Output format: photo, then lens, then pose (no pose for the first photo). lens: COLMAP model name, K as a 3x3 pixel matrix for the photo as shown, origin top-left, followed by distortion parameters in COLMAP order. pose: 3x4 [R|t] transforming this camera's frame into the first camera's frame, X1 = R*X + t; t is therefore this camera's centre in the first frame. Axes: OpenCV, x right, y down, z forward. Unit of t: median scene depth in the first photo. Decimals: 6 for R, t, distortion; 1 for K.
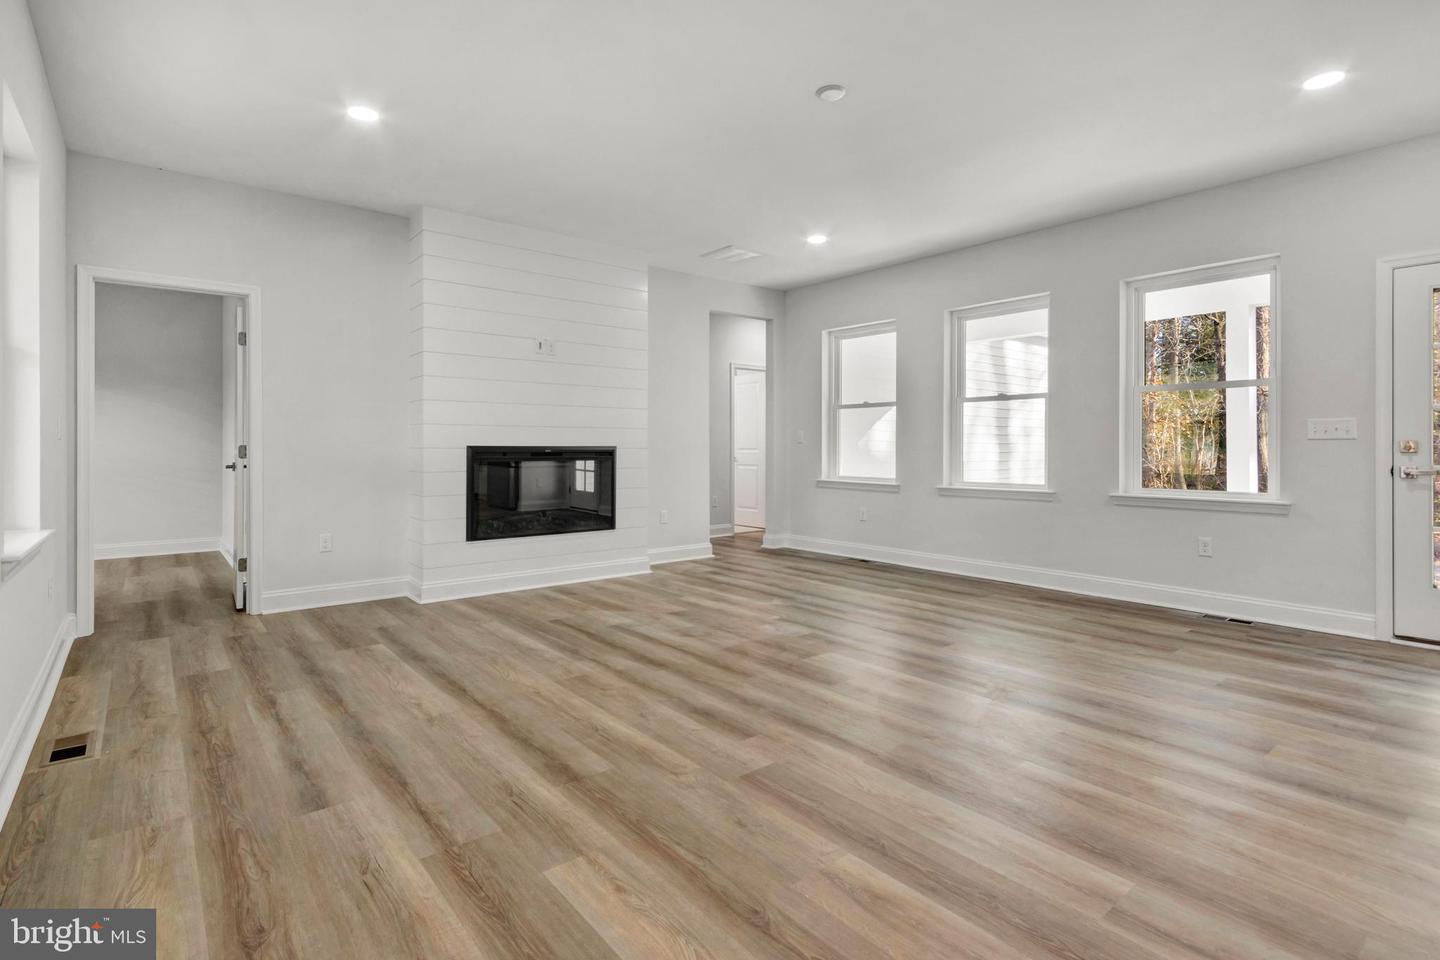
lens RADIAL K [[685.0, 0, 677.8], [0, 685.0, 453.9], [0, 0, 1]] dist [0.004575, -0.003764]
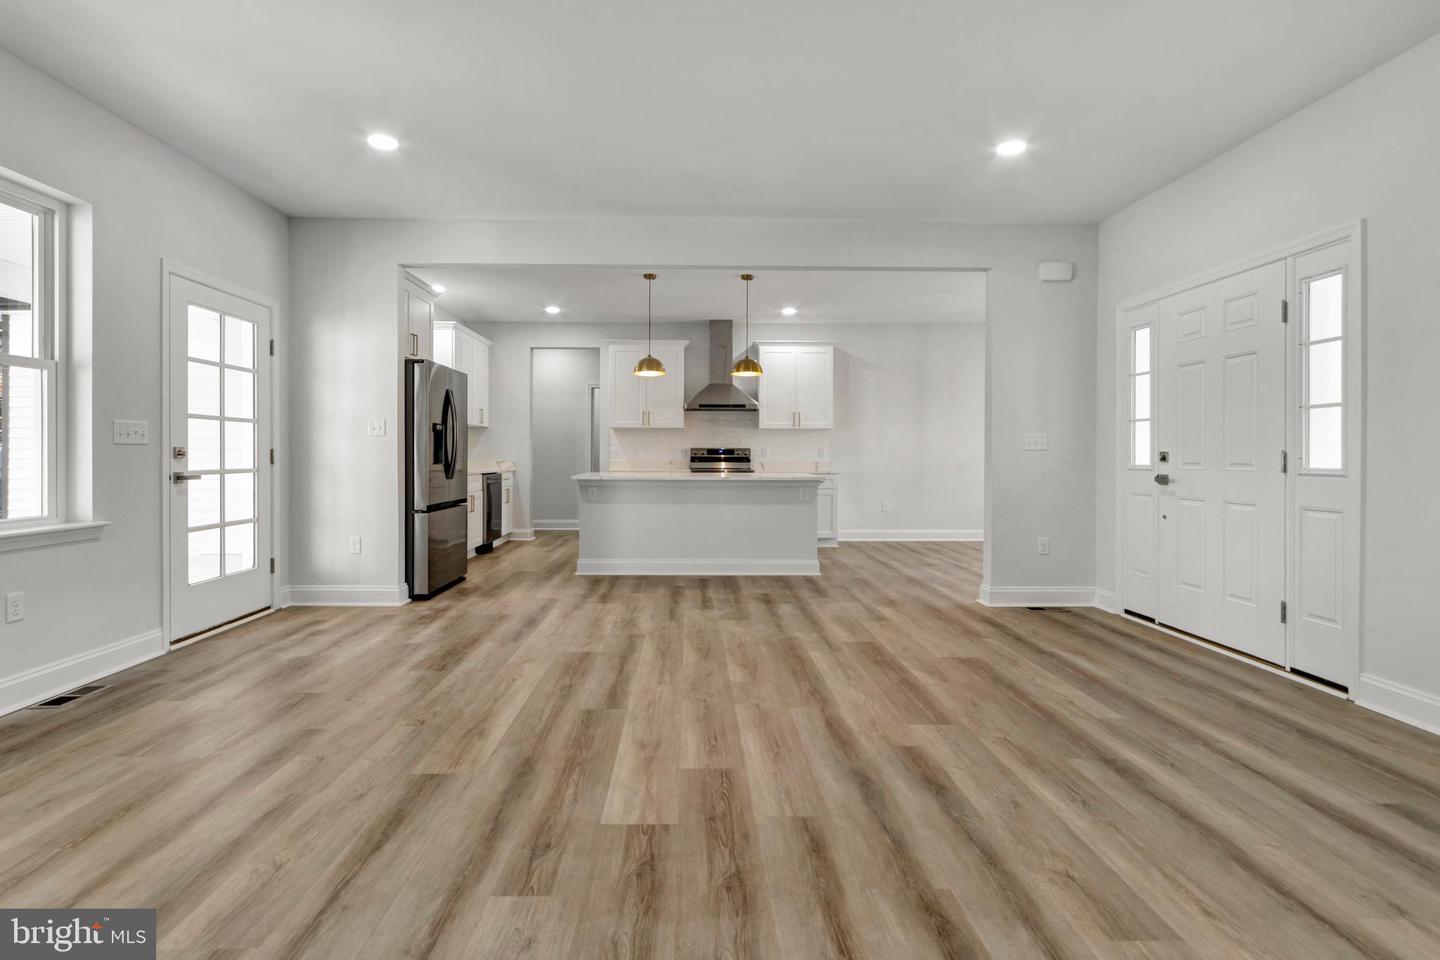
lens RADIAL K [[685.0, 0, 687.6], [0, 685.0, 451.3], [0, 0, 1]] dist [0.004575, -0.003764]
pose [[-0.797868, 0.000684, 0.602832, -0.135316], [0.004180, 0.999982, 0.004398, -0.012732], [-0.602818, 0.006029, -0.797856, 1.114058]]
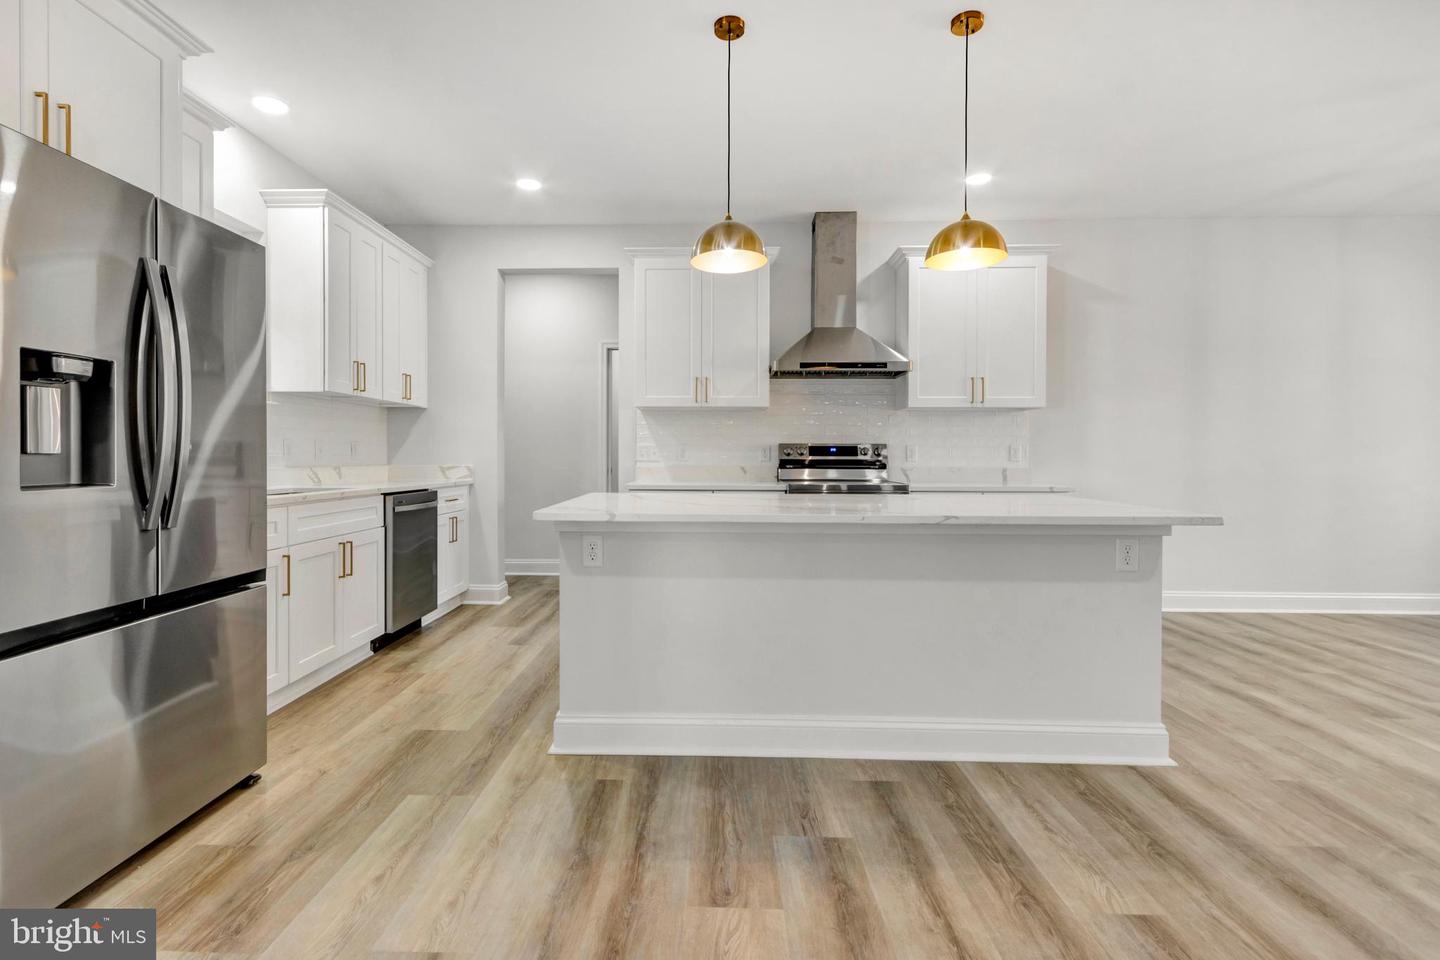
lens RADIAL K [[685.0, 0, 690.4], [0, 685.0, 457.2], [0, 0, 1]] dist [0.004575, -0.003764]
pose [[-0.775135, -0.002082, 0.631792, 0.430957], [0.005939, 0.999926, 0.010581, -0.004850], [-0.631767, 0.011954, -0.775066, 0.513972]]
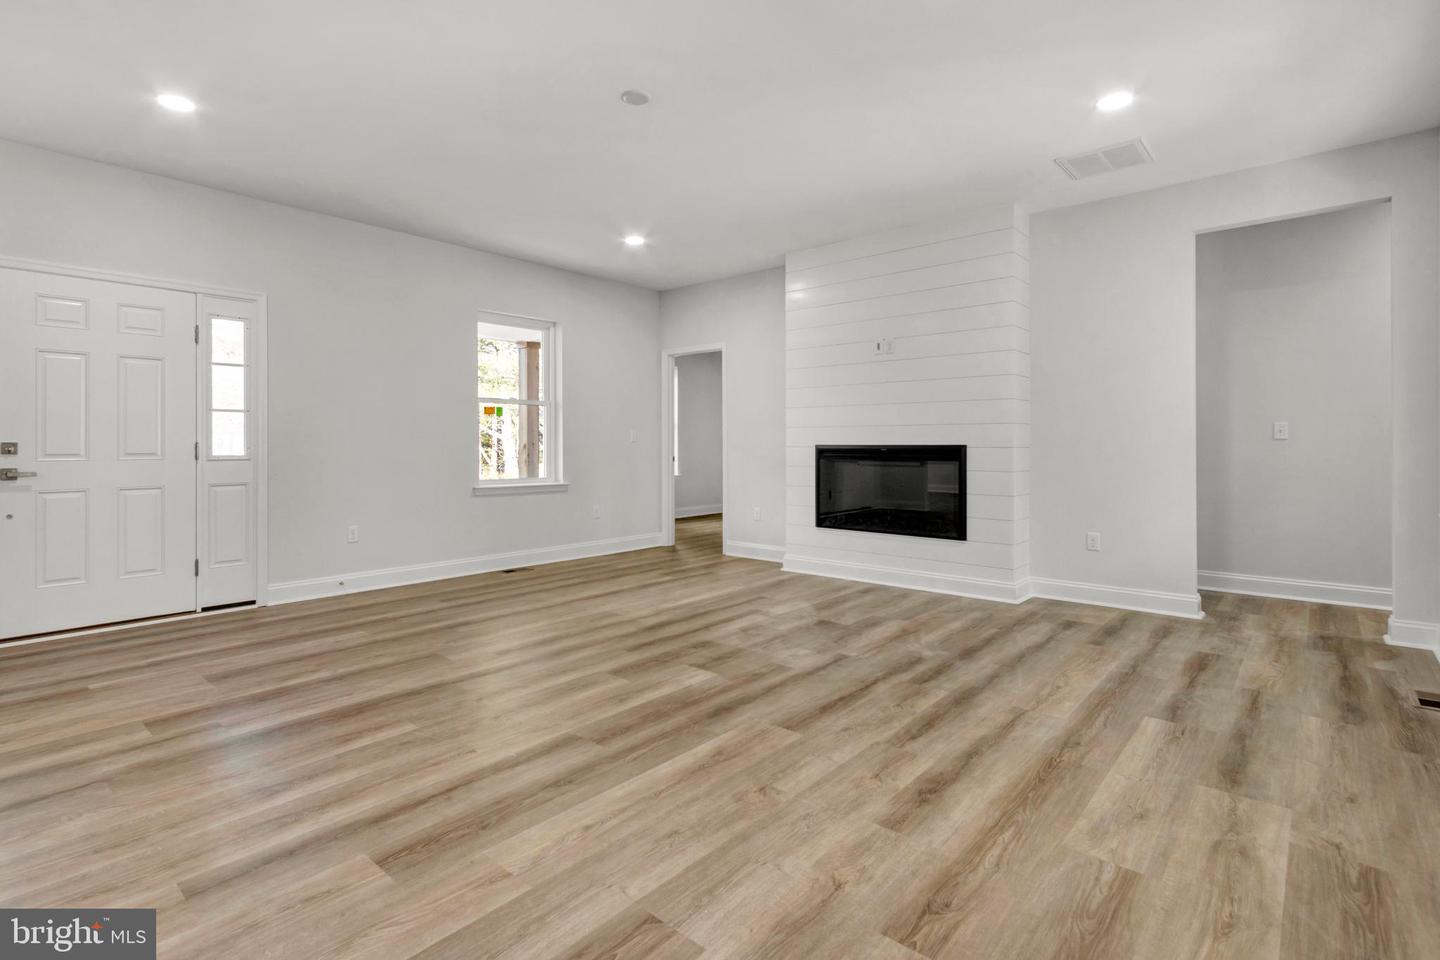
lens RADIAL K [[685.0, 0, 715.1], [0, 685.0, 466.1], [0, 0, 1]] dist [0.004575, -0.003764]
pose [[0.217065, 0.031245, -0.975657, 0.872395], [-0.009789, 0.999507, 0.029831, -0.010158], [0.976108, 0.003076, 0.217264, 0.635140]]
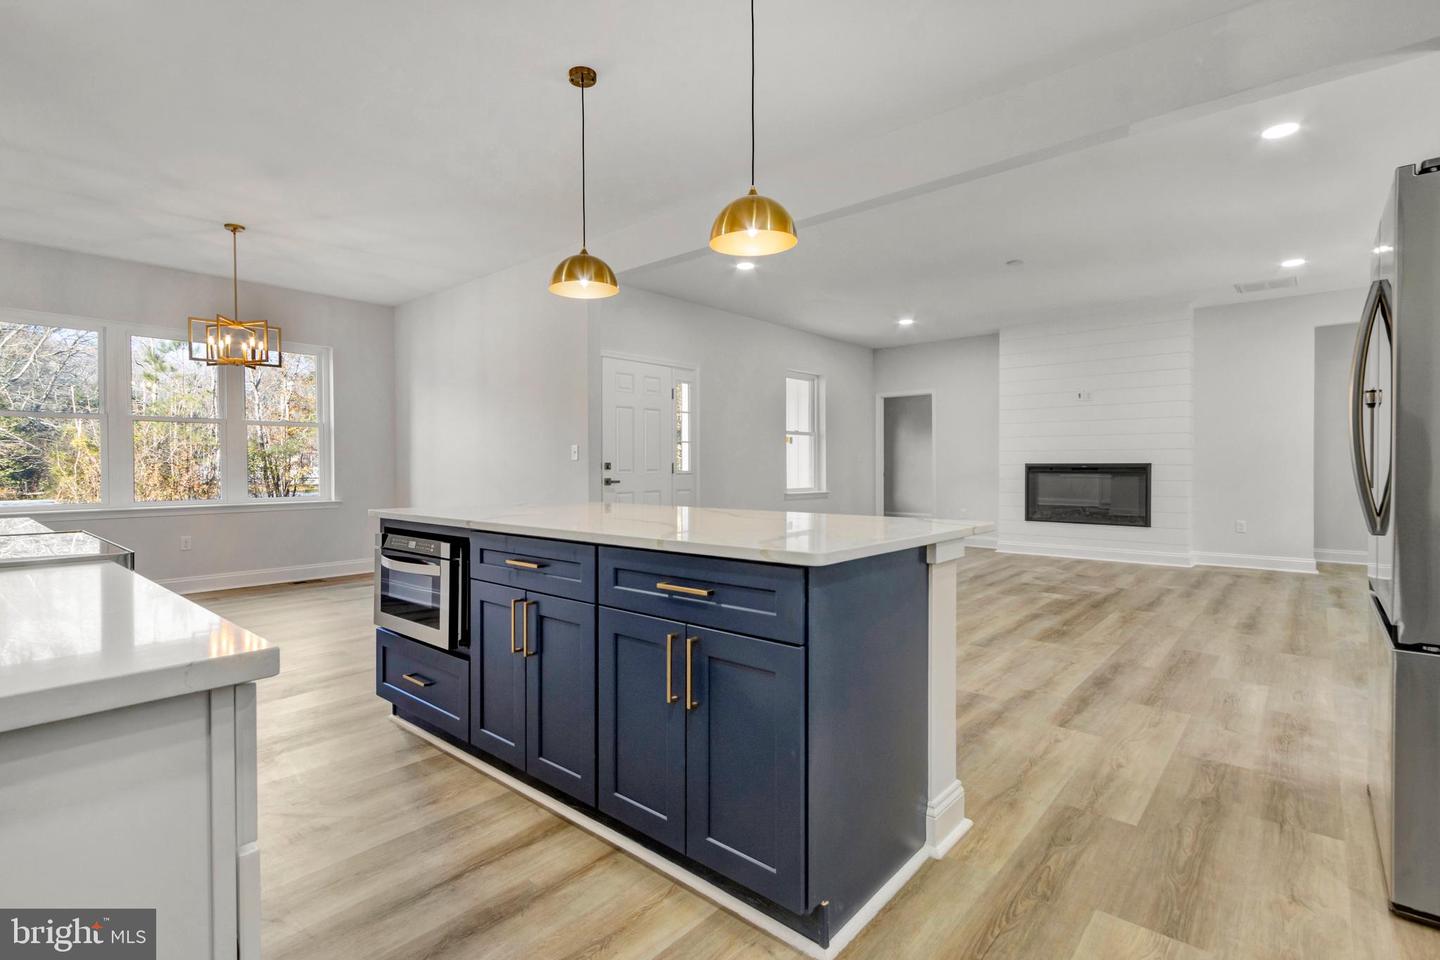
lens RADIAL K [[685.0, 0, 711.5], [0, 685.0, 468.1], [0, 0, 1]] dist [0.004575, -0.003764]
pose [[0.209431, 0.002441, -0.977820, 1.266573], [-0.008126, 0.999967, 0.000756, 0.004223], [0.977790, 0.007788, 0.209444, -0.097852]]
